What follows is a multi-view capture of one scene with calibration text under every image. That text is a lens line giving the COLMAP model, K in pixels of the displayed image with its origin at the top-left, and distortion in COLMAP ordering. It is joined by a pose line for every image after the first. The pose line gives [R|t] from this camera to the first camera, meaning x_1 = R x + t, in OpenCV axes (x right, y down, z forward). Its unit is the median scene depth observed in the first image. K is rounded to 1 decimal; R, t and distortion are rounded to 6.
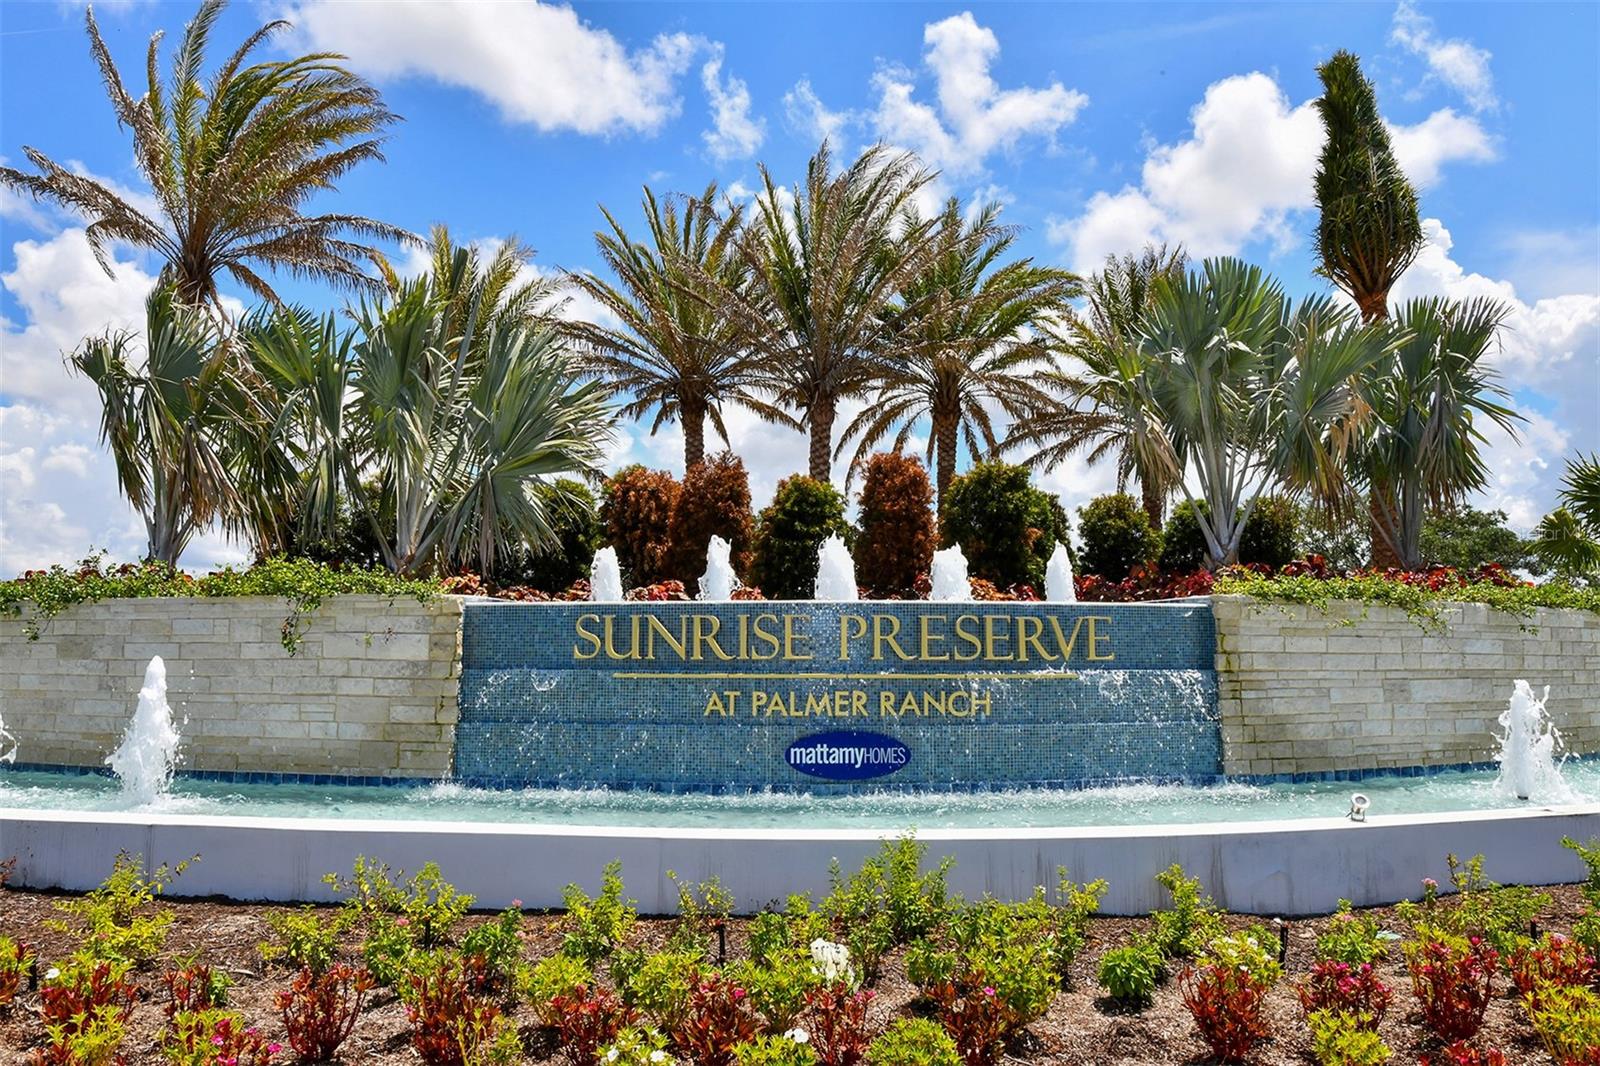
lens RADIAL K [[1085.8, 0, 800.0], [0, 1085.8, 533.0], [0, 0, 1]] dist [-0.001723, -0.000695]
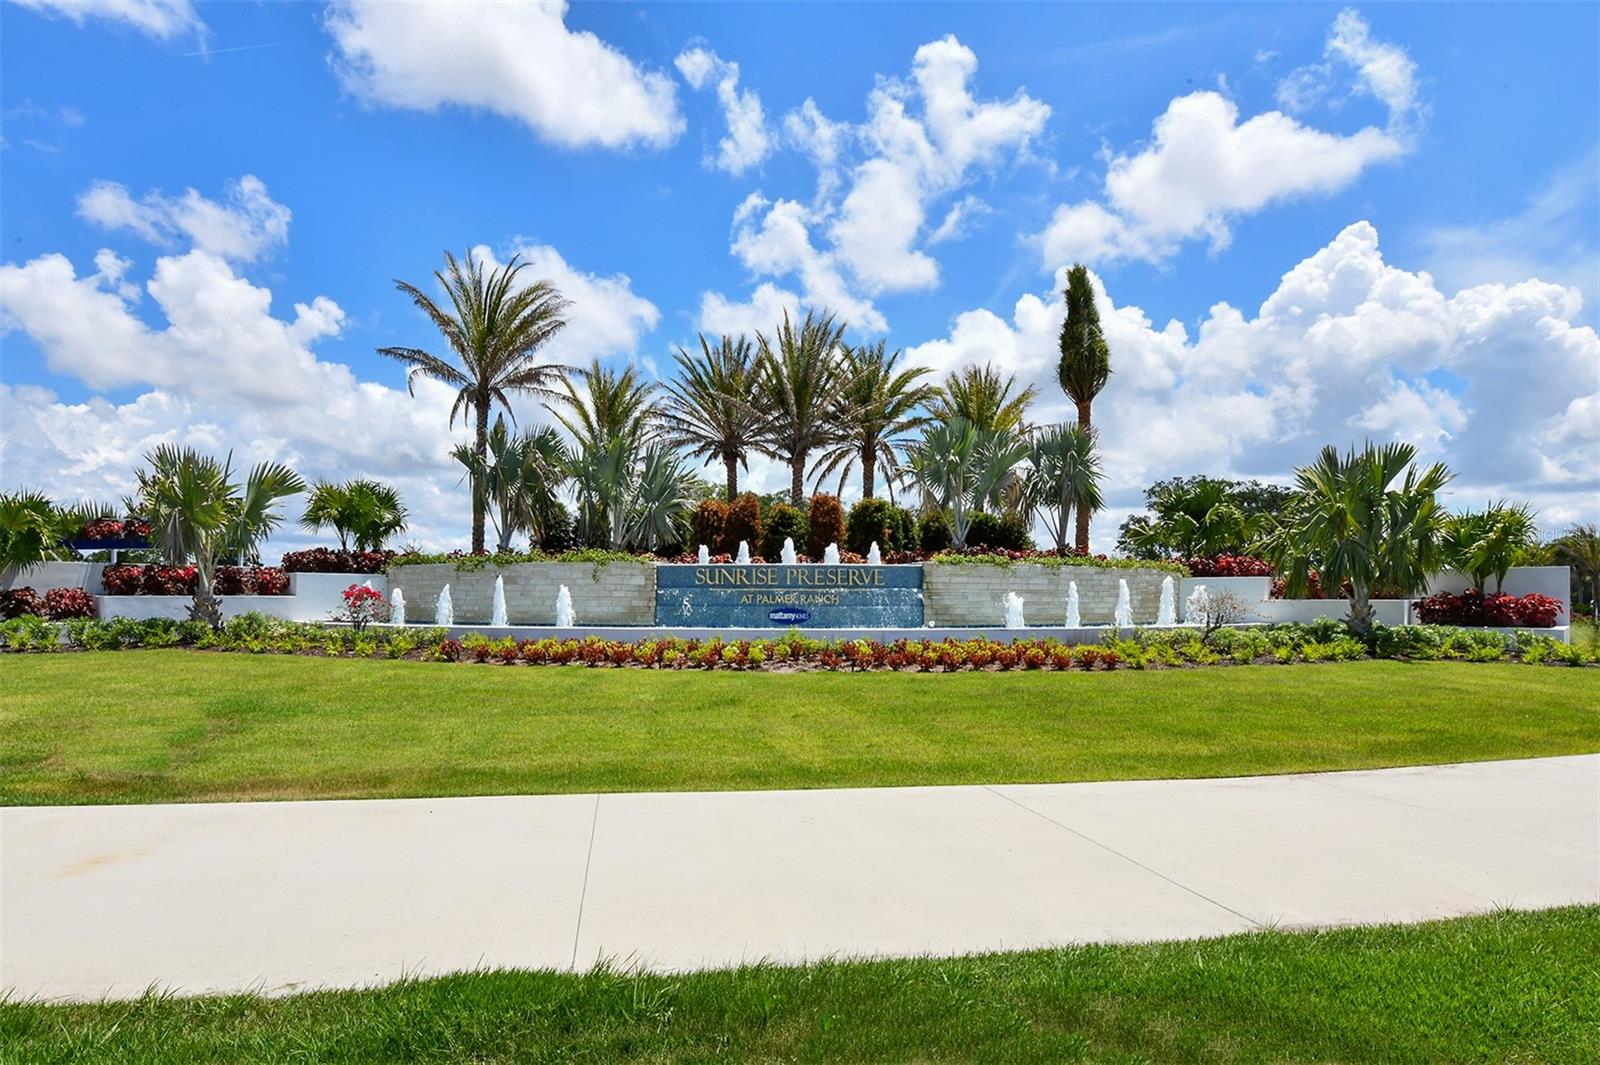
lens RADIAL K [[846.9, 0, 800.0], [0, 846.9, 532.5], [0, 0, 1]] dist [0.000423, 0.000004]
pose [[0.999974, 0.000332, -0.007135, 0.057984], [-0.000077, 0.999363, 0.035675, -0.069184], [0.007142, -0.035674, 0.999338, -0.847941]]
